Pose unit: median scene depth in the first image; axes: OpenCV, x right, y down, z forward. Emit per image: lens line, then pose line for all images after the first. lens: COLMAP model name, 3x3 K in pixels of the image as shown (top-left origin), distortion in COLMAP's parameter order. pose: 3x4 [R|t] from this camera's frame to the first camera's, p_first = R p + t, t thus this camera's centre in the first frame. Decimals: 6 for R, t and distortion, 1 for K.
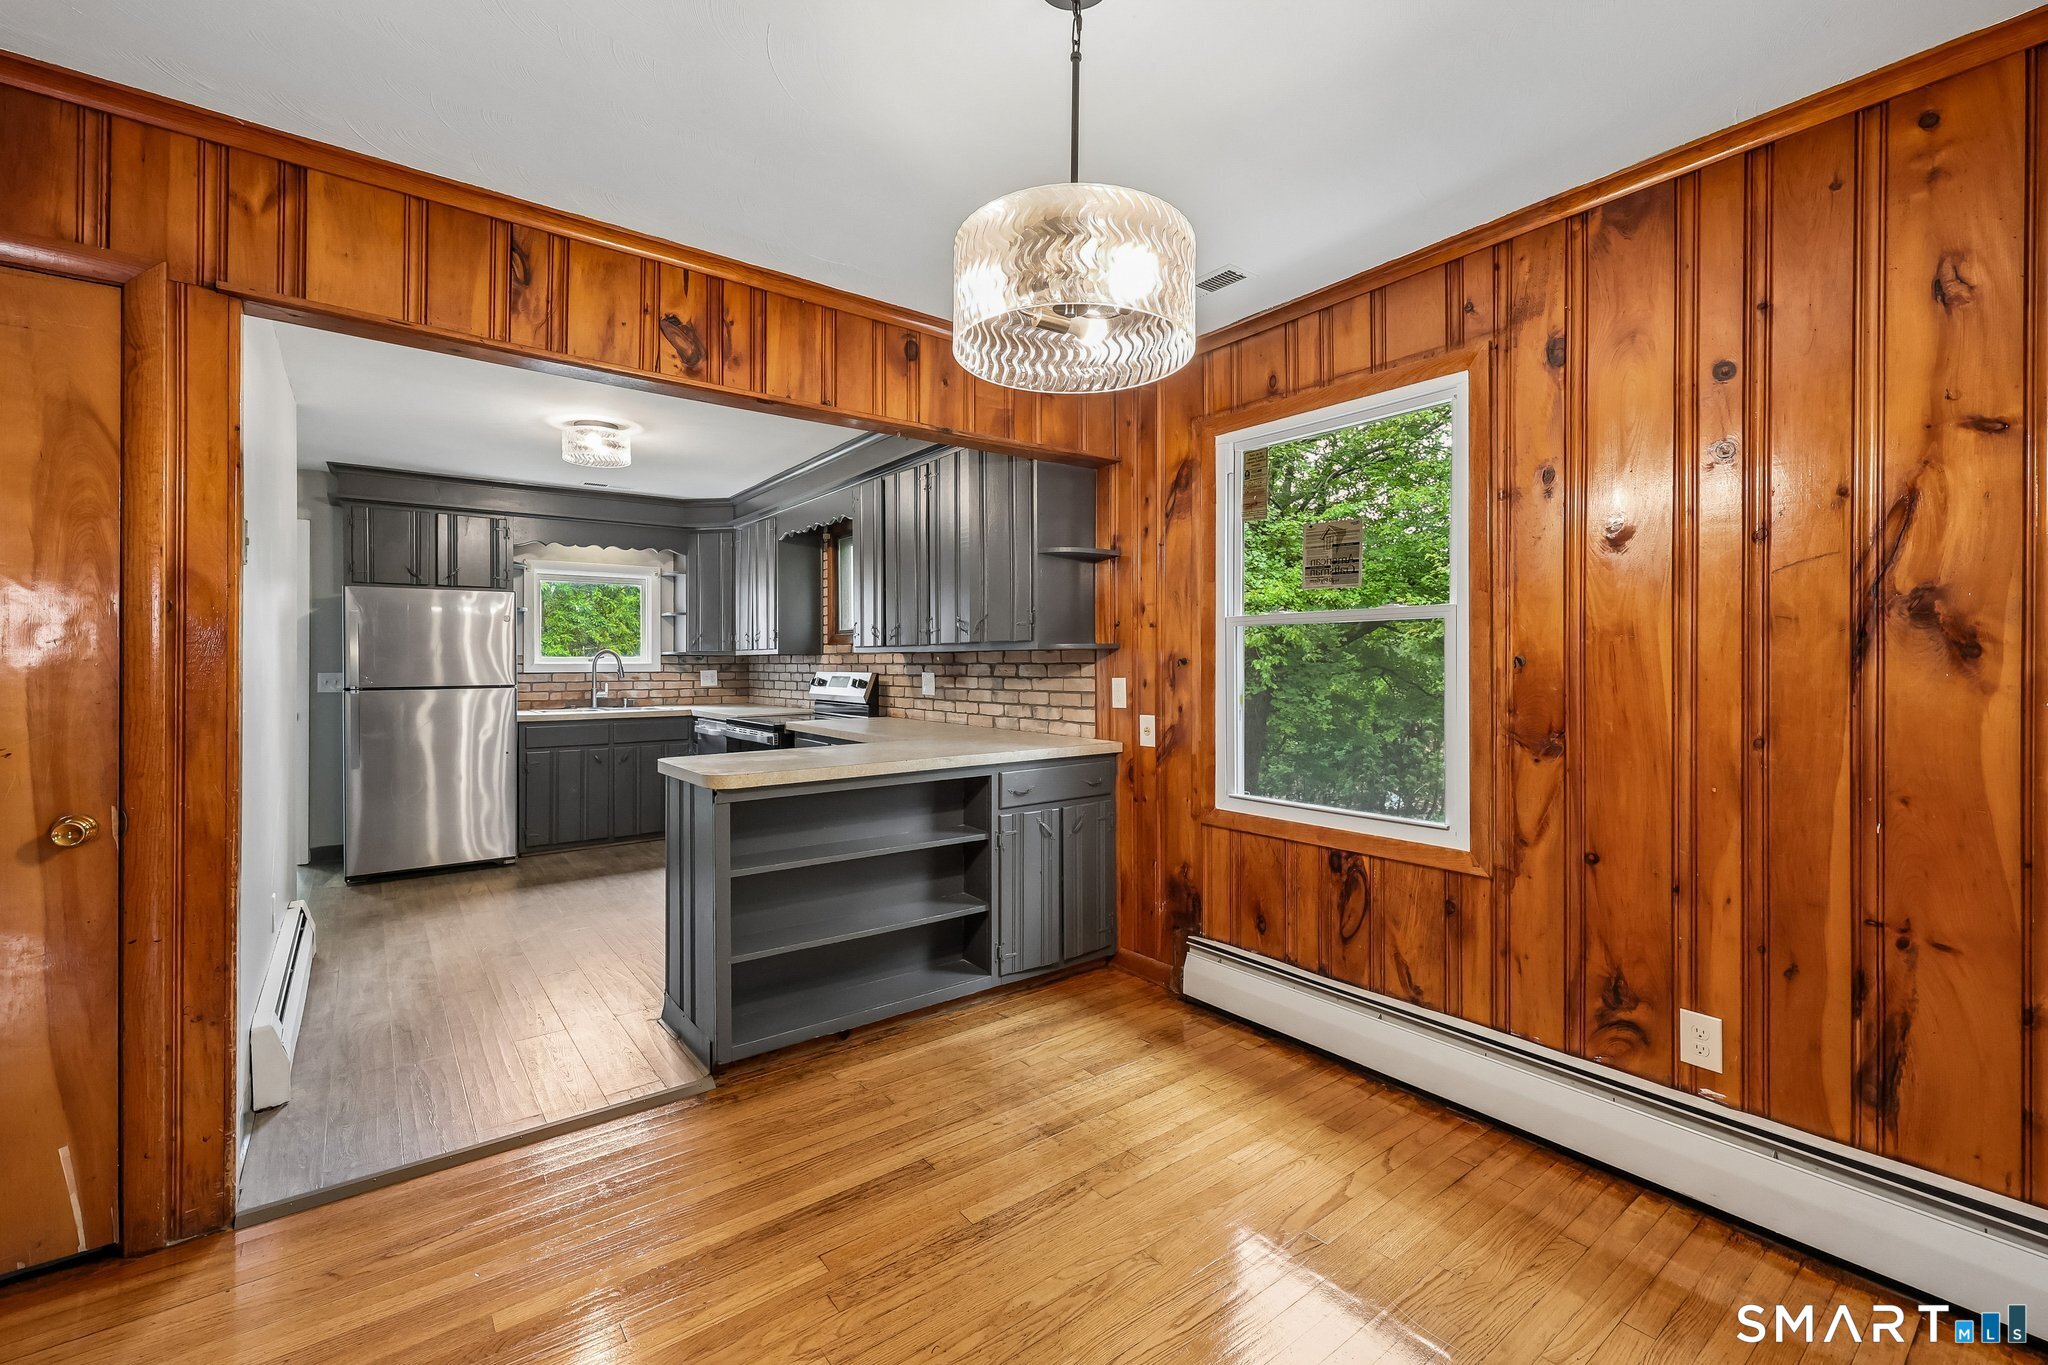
lens RADIAL K [[857.9, 0, 1025.6], [0, 857.9, 664.3], [0, 0, 1]] dist [0.001003, 0.000070]
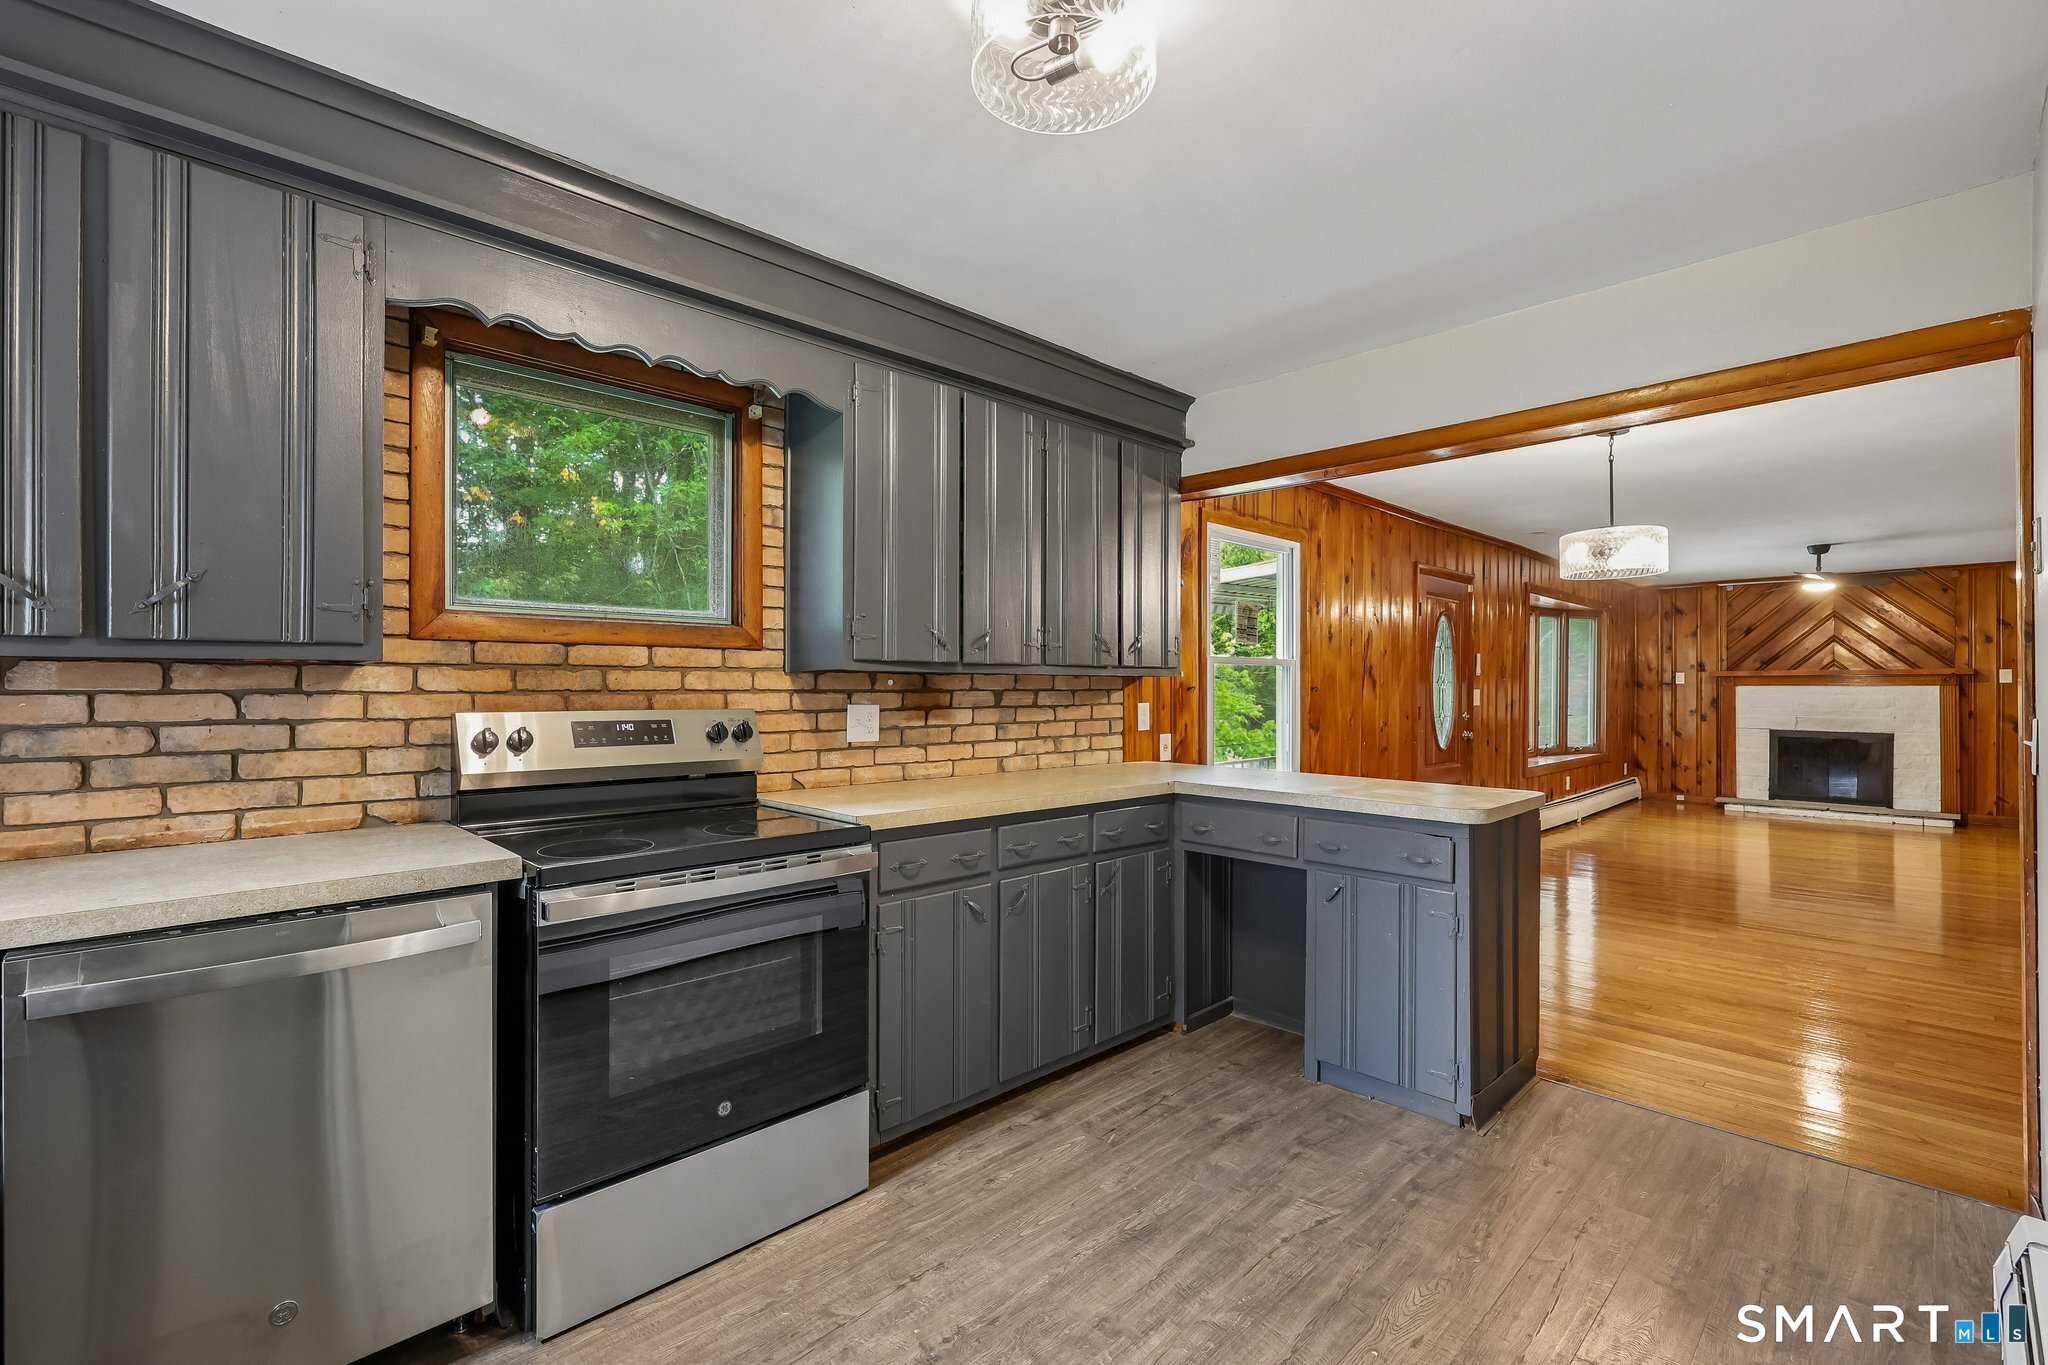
lens RADIAL K [[916.1, 0, 1022.4], [0, 916.1, 689.1], [0, 0, 1]] dist [0.001976, 0.000322]
pose [[-0.122589, -0.001127, 0.992457, -1.063101], [0.000948, 0.999999, 0.001253, -0.003510], [-0.992457, 0.001094, -0.122588, 1.327715]]
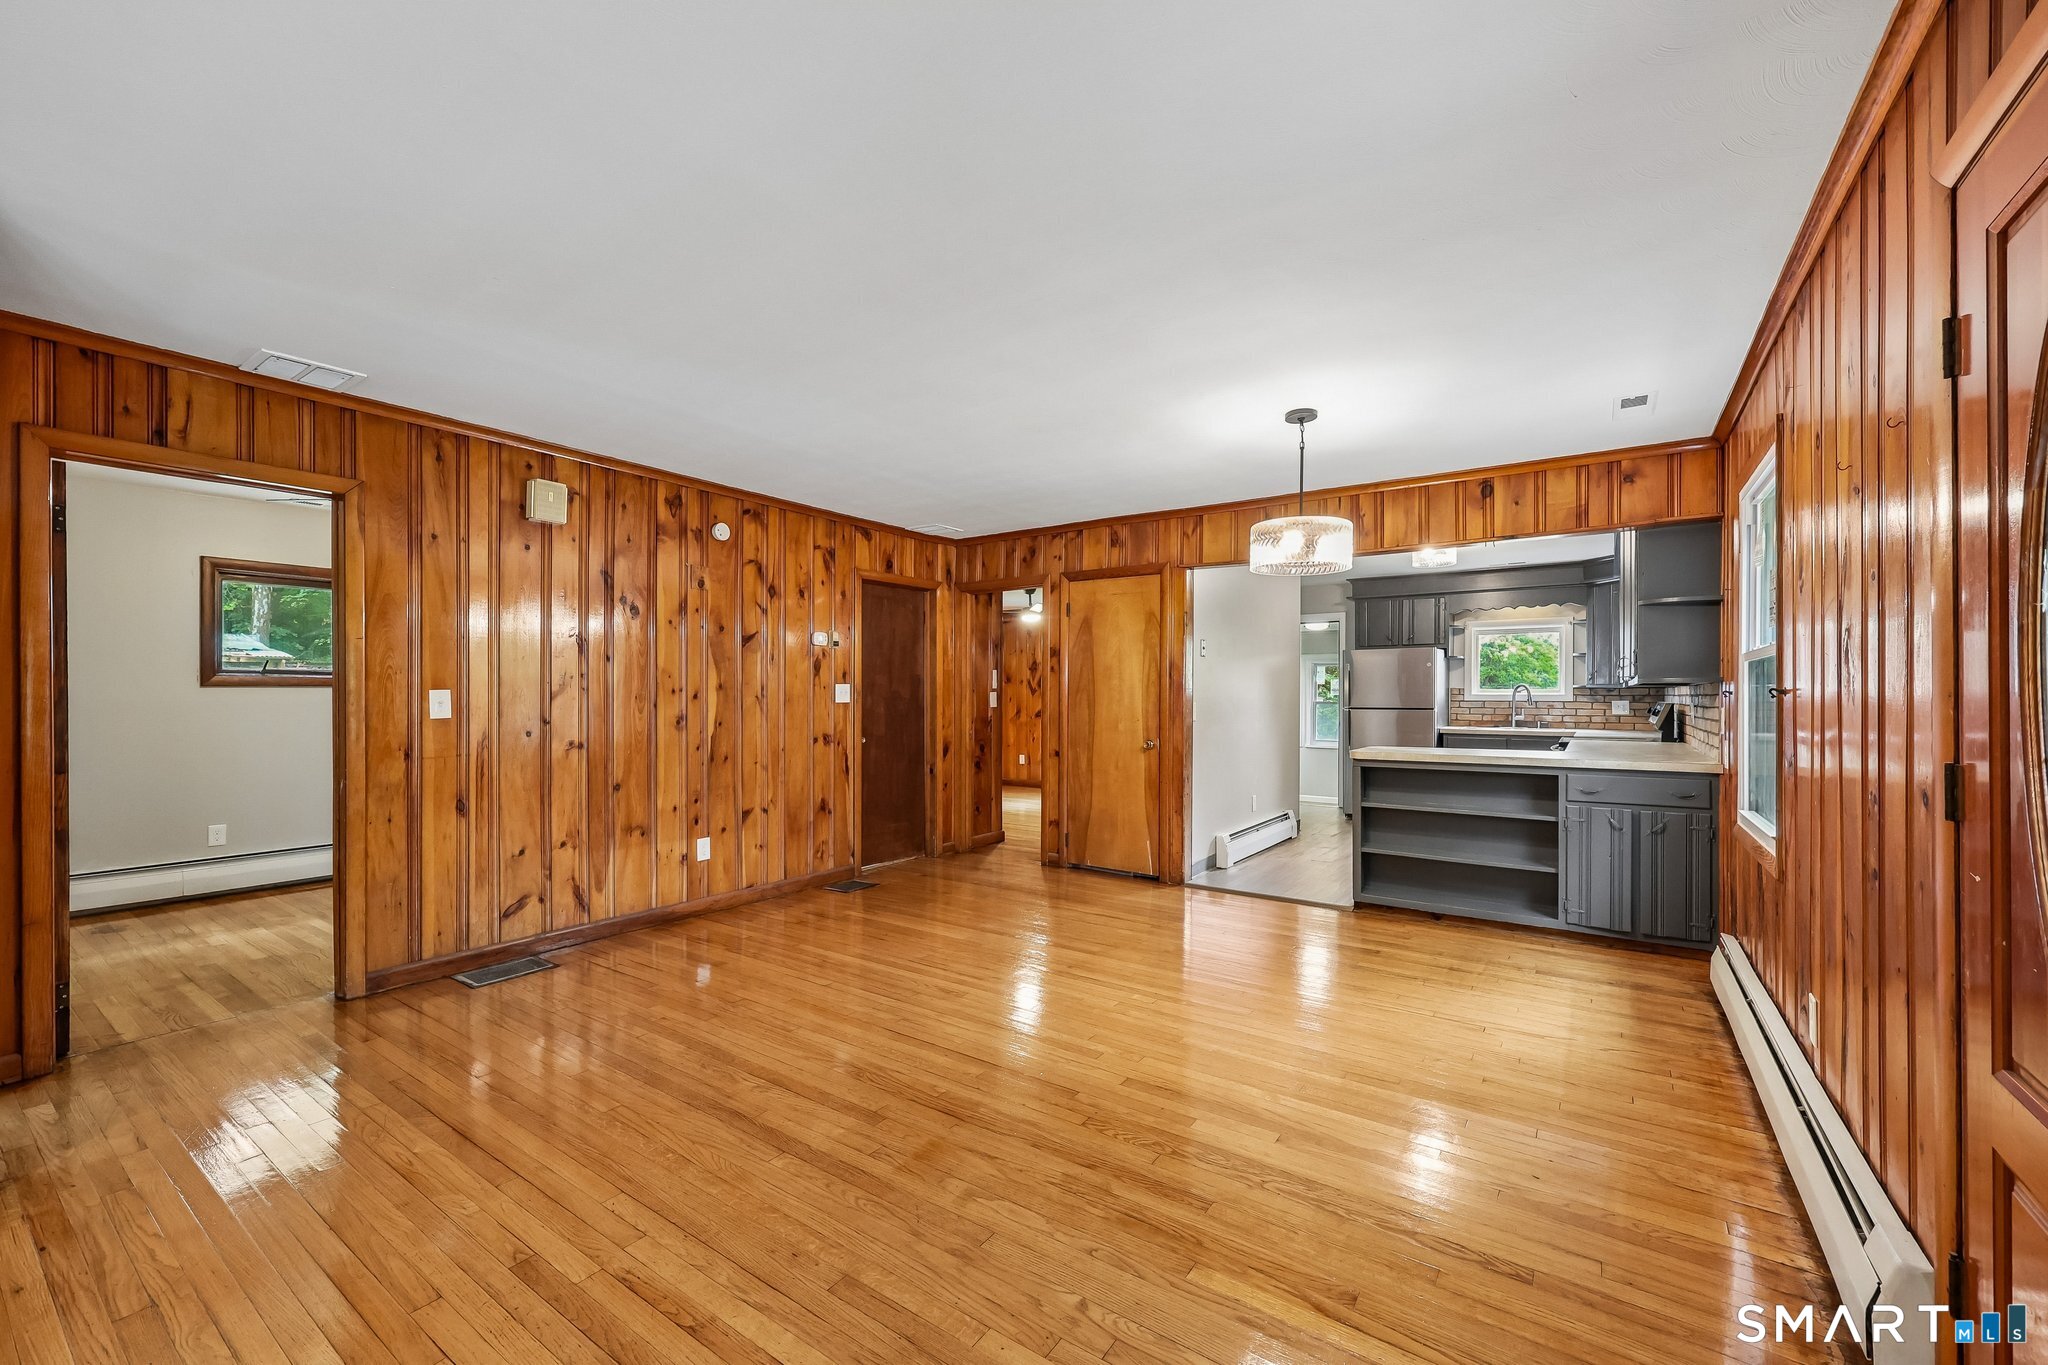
lens RADIAL K [[821.6, 0, 1027.1], [0, 821.6, 694.3], [0, 0, 1]] dist [0.000158, 0.000050]
pose [[0.303666, 0.002584, -0.952775, 0.878567], [-0.004575, 0.999989, 0.001254, 0.001285], [0.952767, 0.003978, 0.303675, -0.200047]]
